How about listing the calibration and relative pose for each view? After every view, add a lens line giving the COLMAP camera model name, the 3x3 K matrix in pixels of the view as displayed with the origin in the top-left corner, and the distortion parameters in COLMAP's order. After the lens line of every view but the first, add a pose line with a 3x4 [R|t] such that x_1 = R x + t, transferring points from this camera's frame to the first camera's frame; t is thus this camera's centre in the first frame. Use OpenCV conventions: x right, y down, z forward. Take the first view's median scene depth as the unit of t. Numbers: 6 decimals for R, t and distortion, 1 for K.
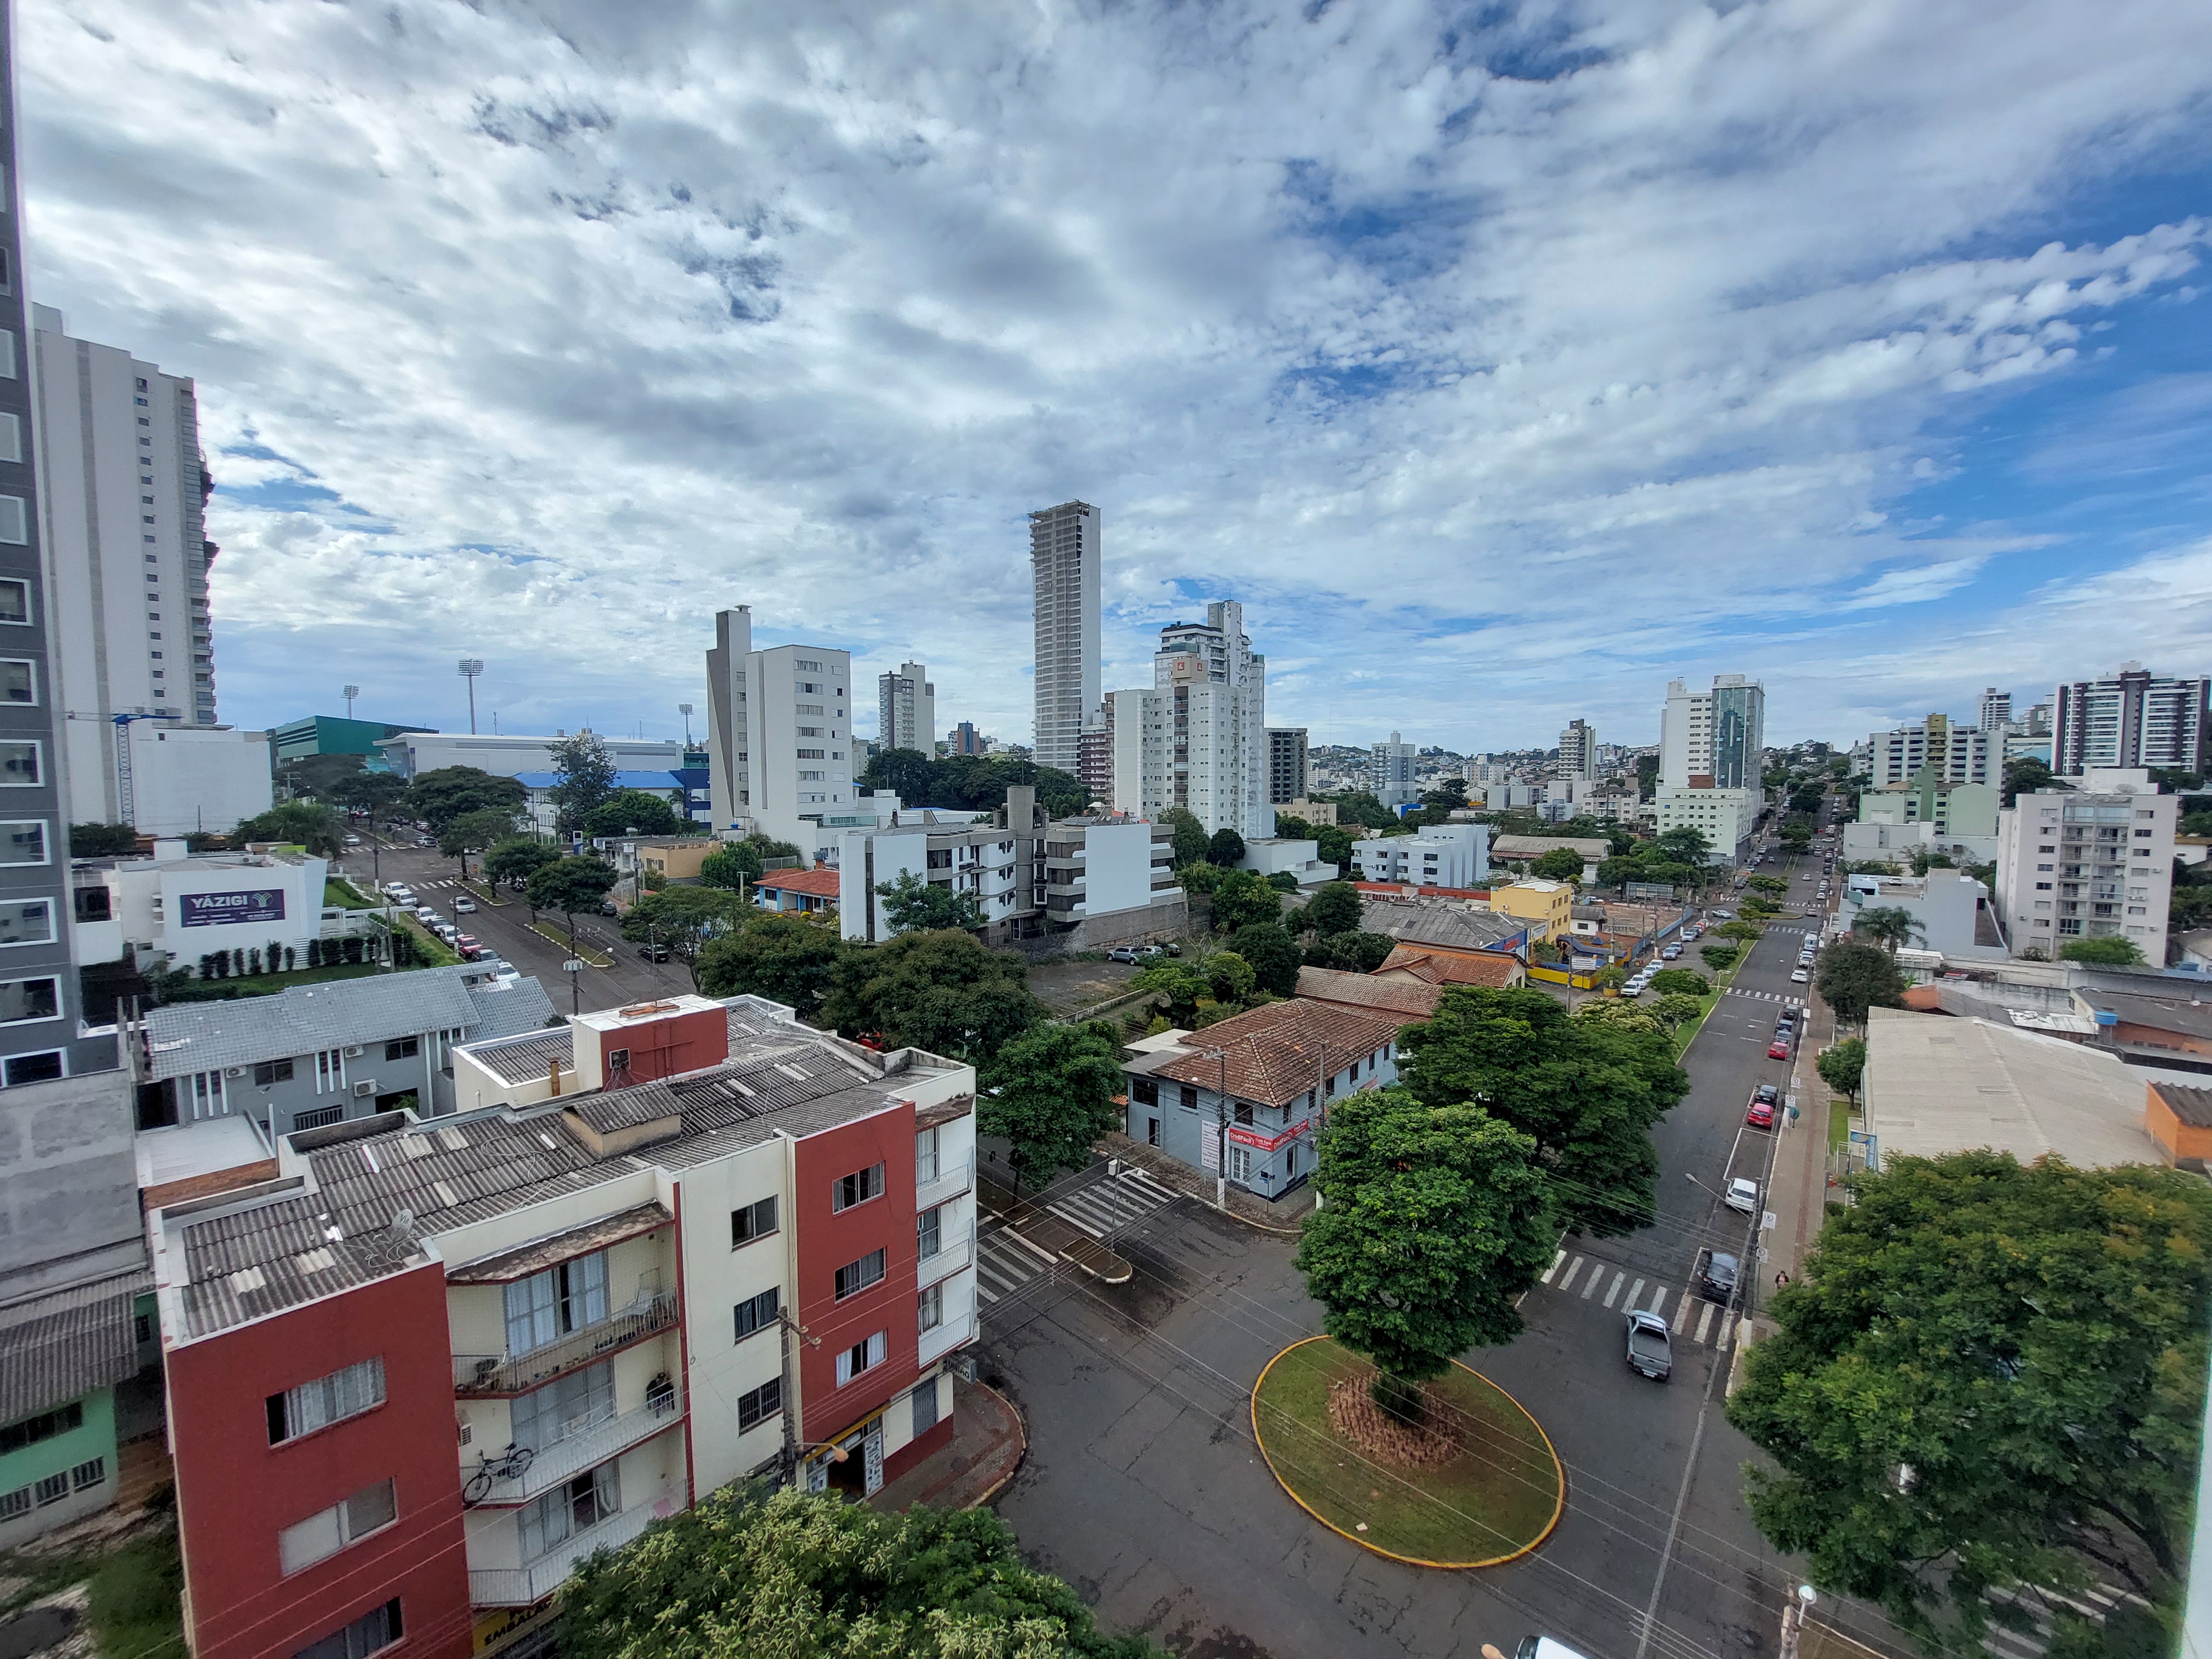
lens RADIAL K [[881.9, 0, 1106.3], [0, 881.9, 837.8], [0, 0, 1]] dist [-0.025511, 0.005494]
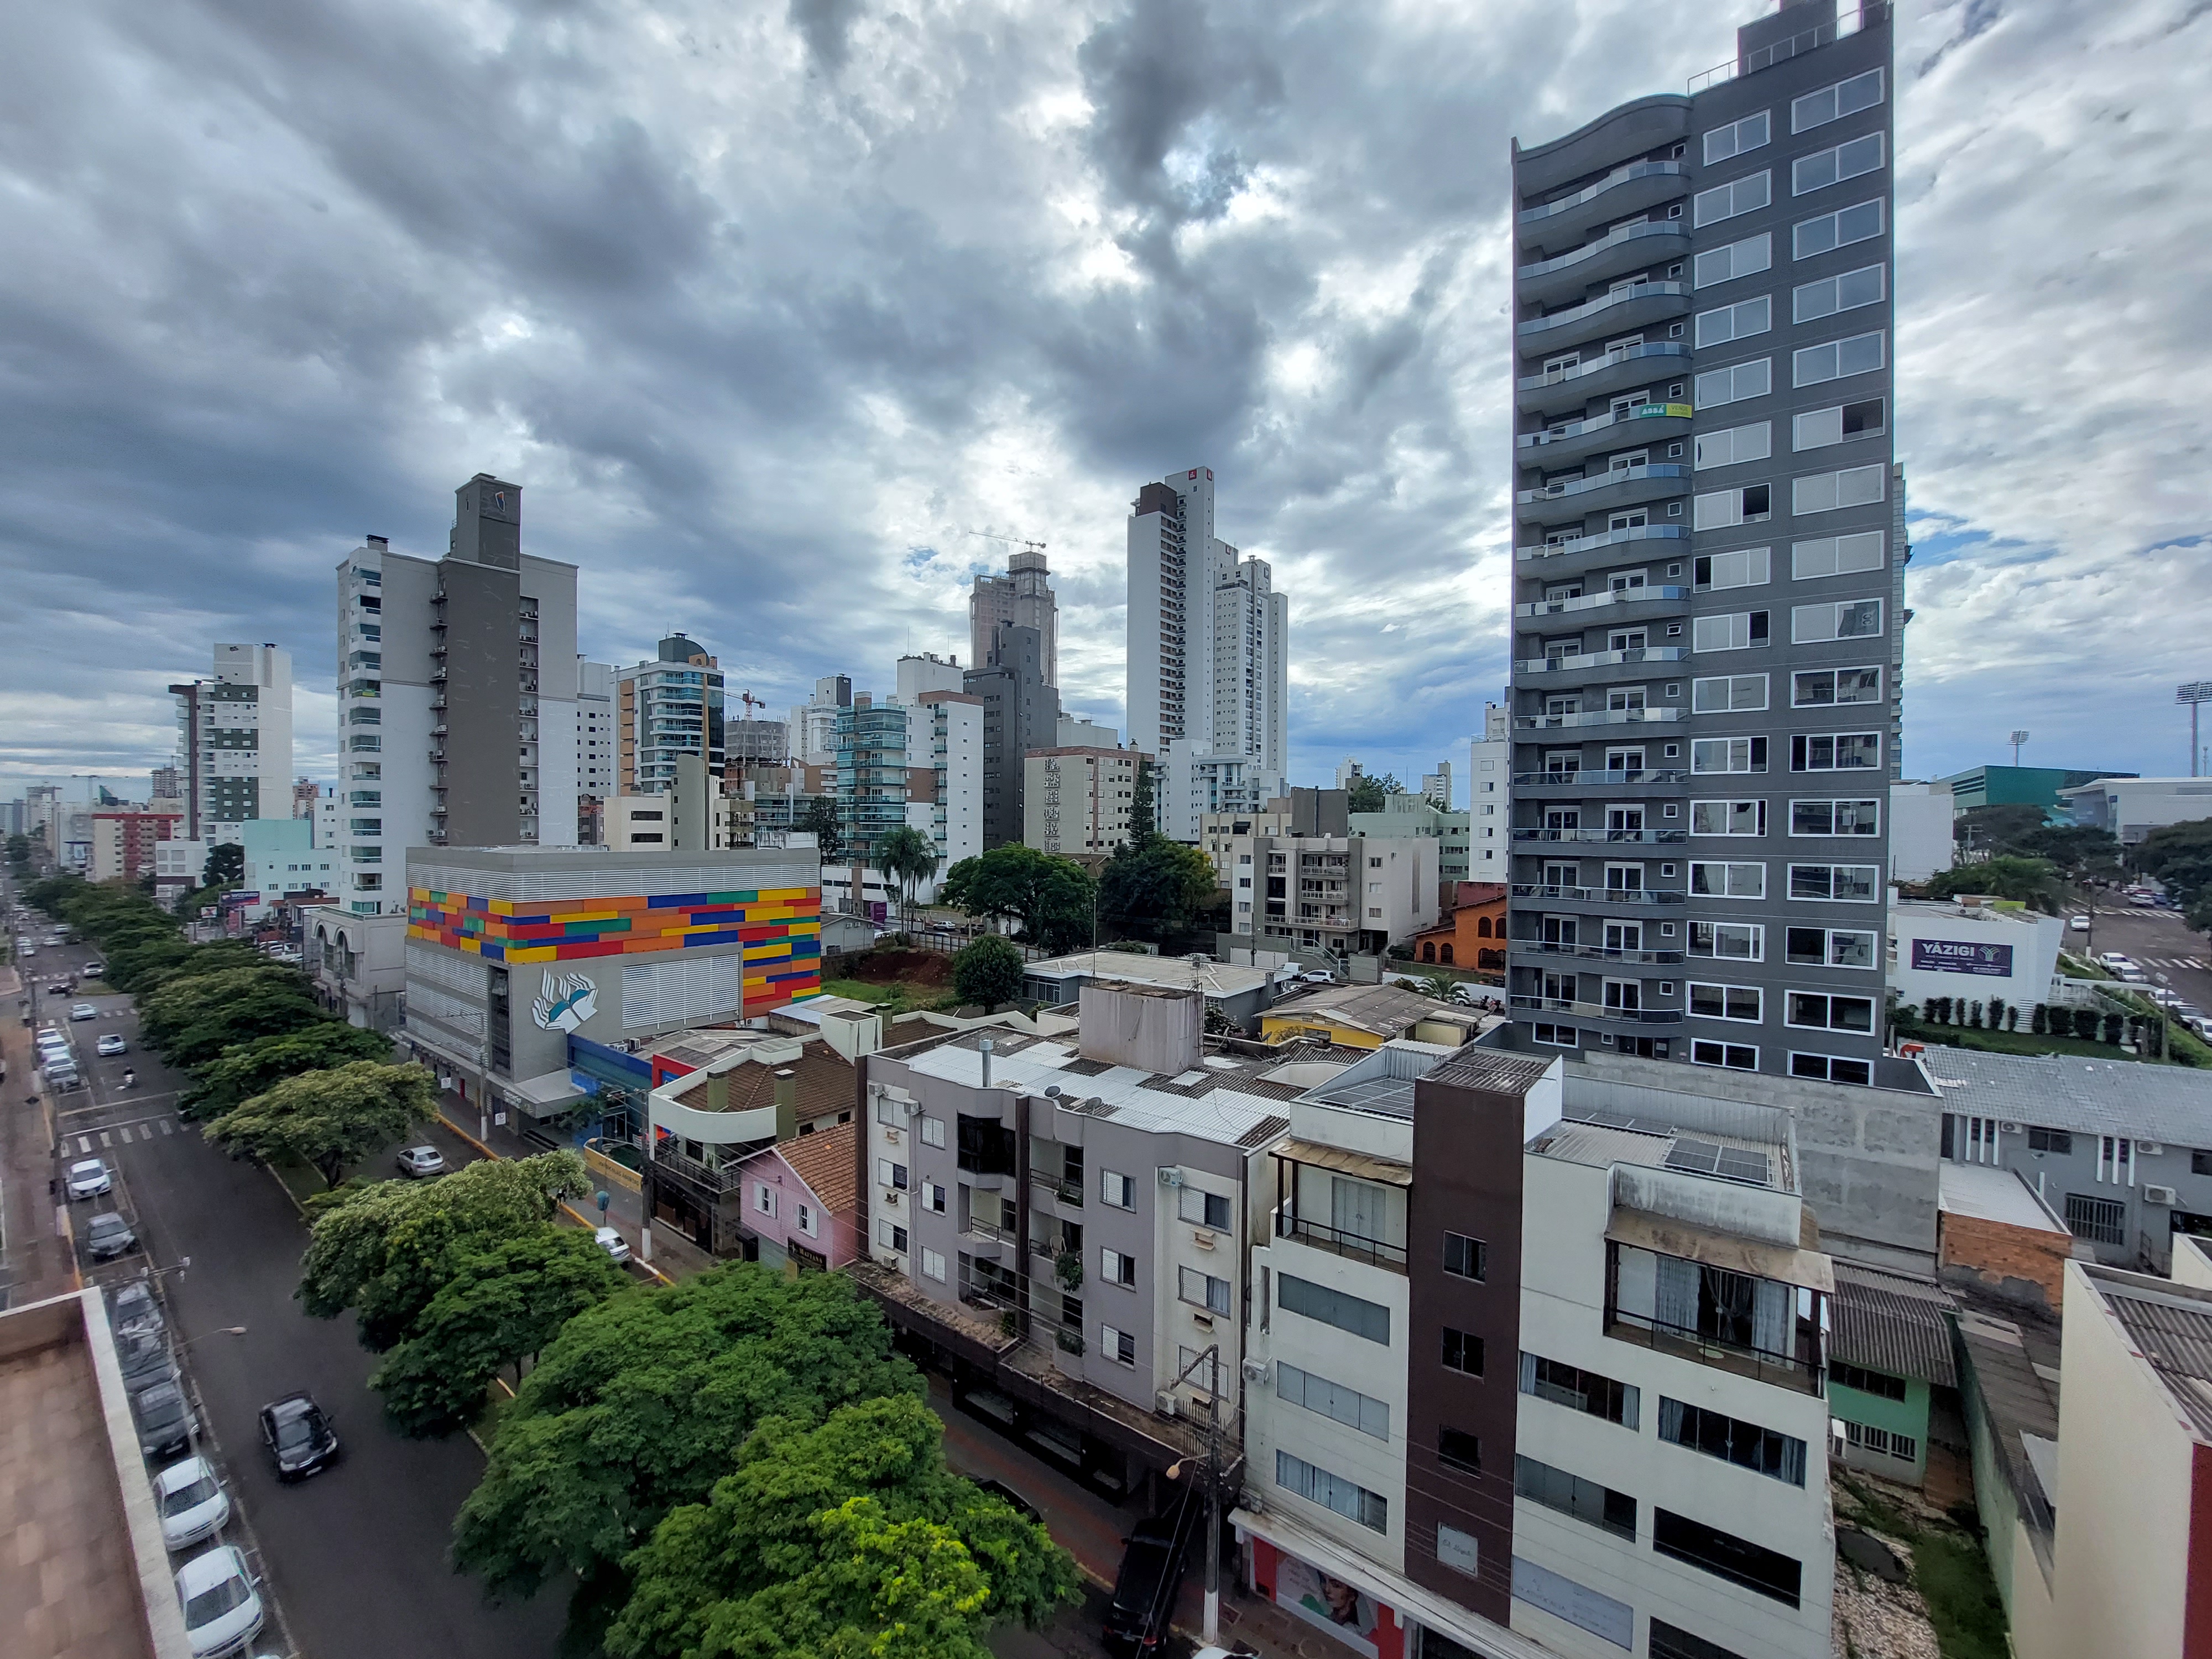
lens RADIAL K [[881.9, 0, 1106.3], [0, 881.9, 837.8], [0, 0, 1]] dist [-0.025511, 0.005494]
pose [[0.080073, 0.015630, -0.996666, -0.071974], [-0.074354, 0.997185, 0.009664, 0.004682], [0.994012, 0.073333, 0.081010, -0.088752]]
